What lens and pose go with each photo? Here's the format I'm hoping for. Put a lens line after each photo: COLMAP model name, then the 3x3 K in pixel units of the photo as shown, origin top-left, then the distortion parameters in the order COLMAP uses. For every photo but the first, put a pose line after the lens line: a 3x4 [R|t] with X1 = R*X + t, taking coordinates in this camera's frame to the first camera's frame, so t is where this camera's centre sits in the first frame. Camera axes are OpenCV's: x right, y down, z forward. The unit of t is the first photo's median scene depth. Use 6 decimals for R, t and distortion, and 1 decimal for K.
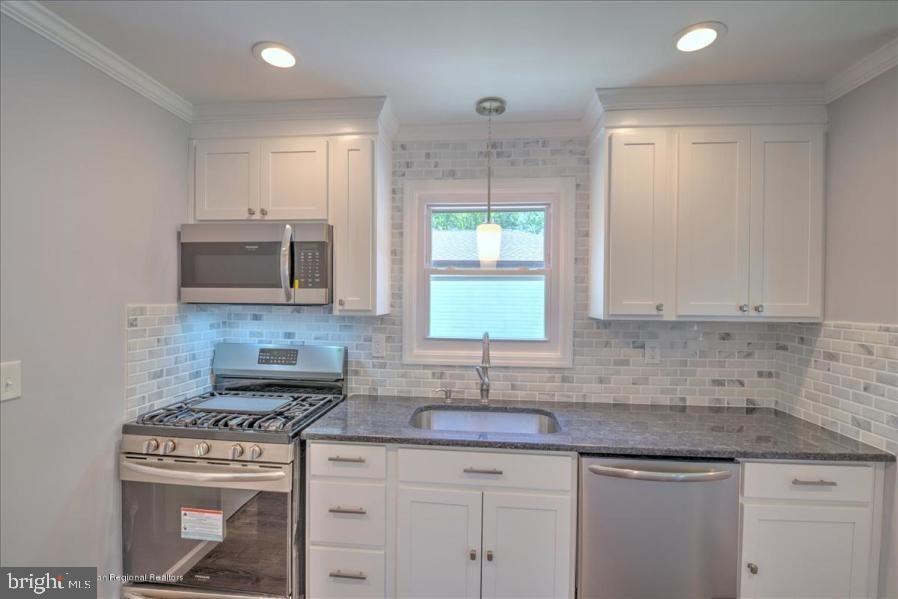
lens RADIAL K [[388.0, 0, 448.6], [0, 388.0, 299.7], [0, 0, 1]] dist [-0.008041, -0.005882]
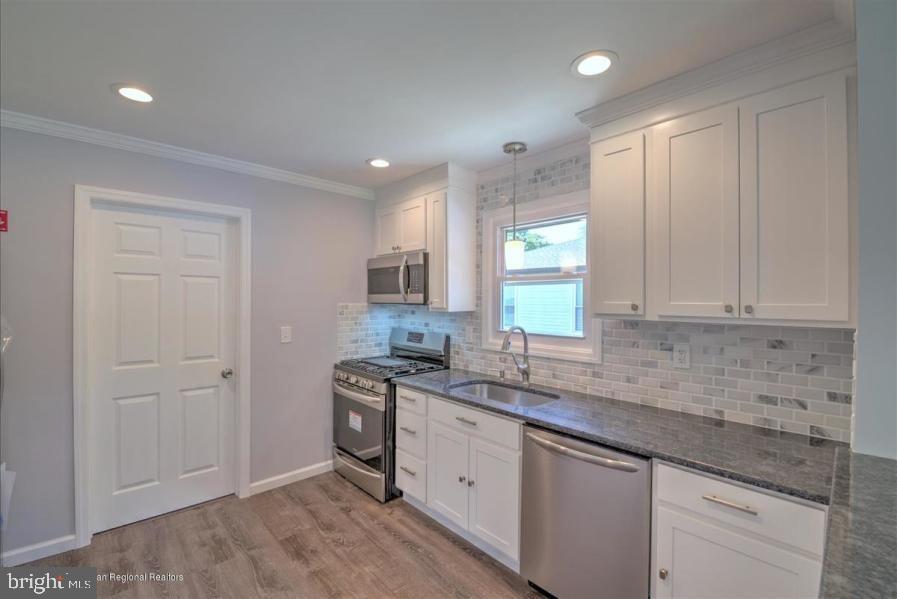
lens RADIAL K [[387.6, 0, 453.1], [0, 387.6, 299.1], [0, 0, 1]] dist [-0.008041, -0.005882]
pose [[0.743813, -0.006326, -0.668357, 0.781430], [-0.000019, 0.999955, -0.009486, 0.006809], [0.668387, 0.007068, 0.743780, -0.071375]]
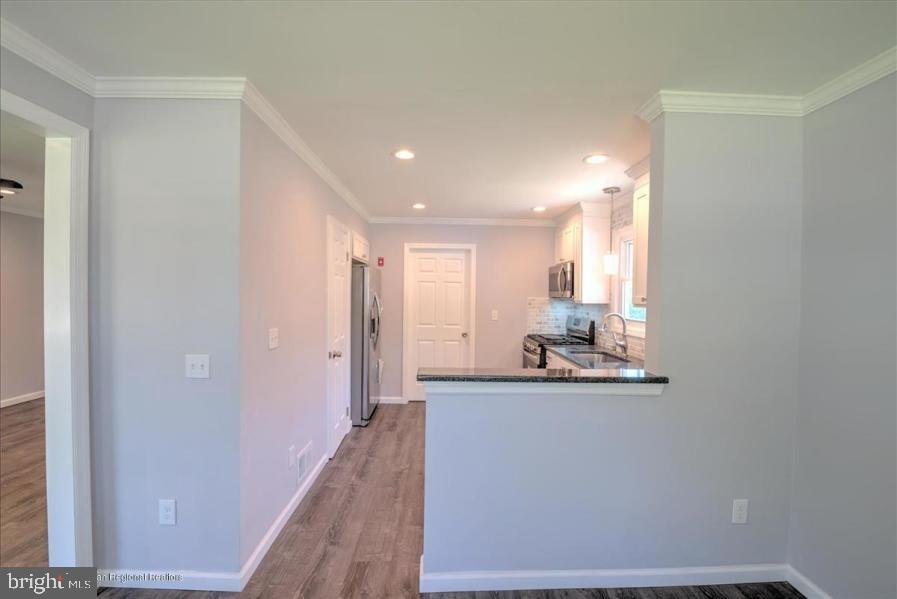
lens RADIAL K [[387.6, 0, 449.3], [0, 387.6, 294.3], [0, 0, 1]] dist [-0.008041, -0.005882]
pose [[0.106840, -0.008547, -0.994239, 1.804097], [-0.014221, 0.999848, -0.010124, 0.022505], [0.994175, 0.015221, 0.106702, 0.045523]]
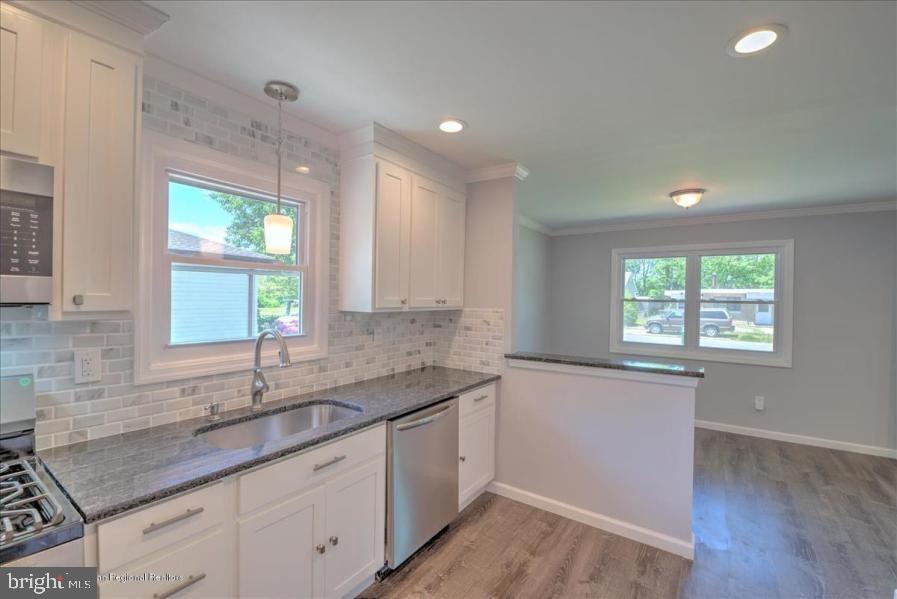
lens RADIAL K [[387.6, 0, 453.9], [0, 387.6, 300.2], [0, 0, 1]] dist [-0.008041, -0.005882]
pose [[0.483055, -0.008616, 0.875547, -0.501648], [-0.006130, 0.999894, 0.013222, -0.004131], [-0.875568, -0.011754, 0.482951, 0.168713]]
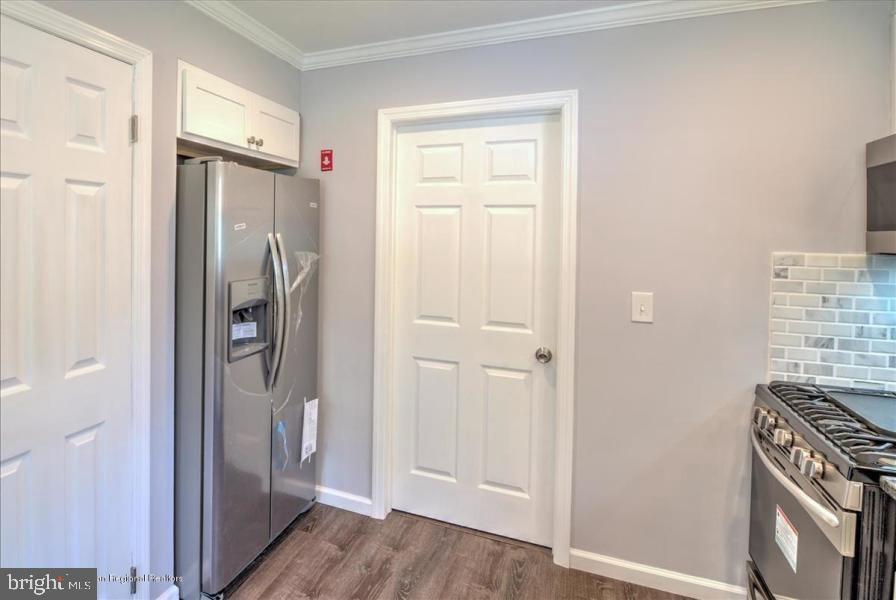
lens RADIAL K [[488.0, 0, 357.6], [0, 488.0, 236.4], [0, 0, 1]] dist [-0.015291, -0.003215]
pose [[-0.325166, -0.013516, -0.945560, 0.439504], [-0.020751, 0.999759, -0.007155, 0.003546], [0.945429, 0.017294, -0.325368, 0.385720]]
